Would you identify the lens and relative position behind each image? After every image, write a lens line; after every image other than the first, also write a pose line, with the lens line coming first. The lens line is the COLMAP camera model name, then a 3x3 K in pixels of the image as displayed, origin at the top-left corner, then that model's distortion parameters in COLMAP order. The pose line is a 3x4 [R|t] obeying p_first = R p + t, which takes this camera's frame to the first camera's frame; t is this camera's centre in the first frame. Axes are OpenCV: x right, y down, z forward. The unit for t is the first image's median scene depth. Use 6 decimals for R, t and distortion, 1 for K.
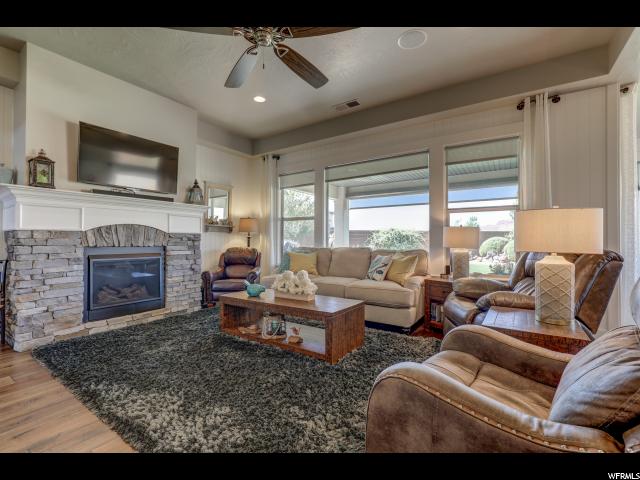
lens RADIAL K [[289.5, 0, 320.0], [0, 289.5, 240.0], [0, 0, 1]] dist [-0.014104, 0.000636]
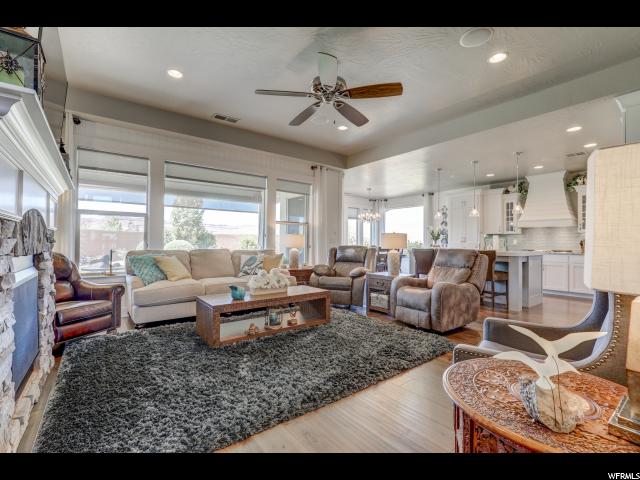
lens RADIAL K [[289.5, 0, 320.0], [0, 289.5, 240.0], [0, 0, 1]] dist [-0.014104, 0.000636]
pose [[0.317753, 0.010891, 0.948111, -0.779977], [0.001036, 0.999929, -0.011834, 0.005607], [-0.948173, 0.004743, 0.317720, 0.304274]]
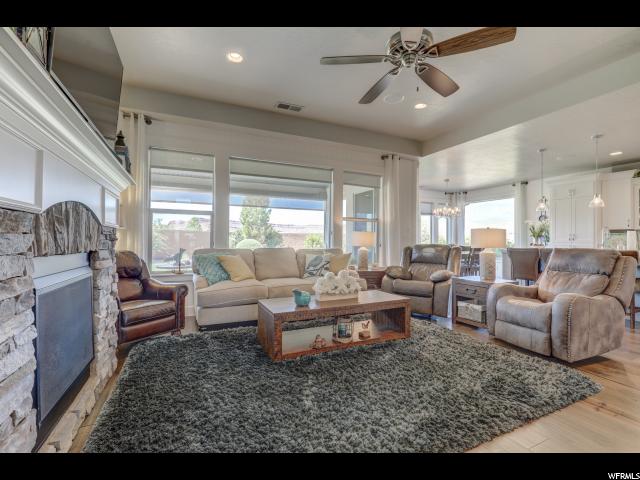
lens RADIAL K [[284.5, 0, 320.0], [0, 284.5, 240.0], [0, 0, 1]] dist [0.000137, 0.000157]
pose [[0.517597, 0.006850, 0.855597, -0.662626], [0.002075, 0.999955, -0.009261, 0.008411], [-0.855622, 0.006569, 0.517560, 0.378422]]
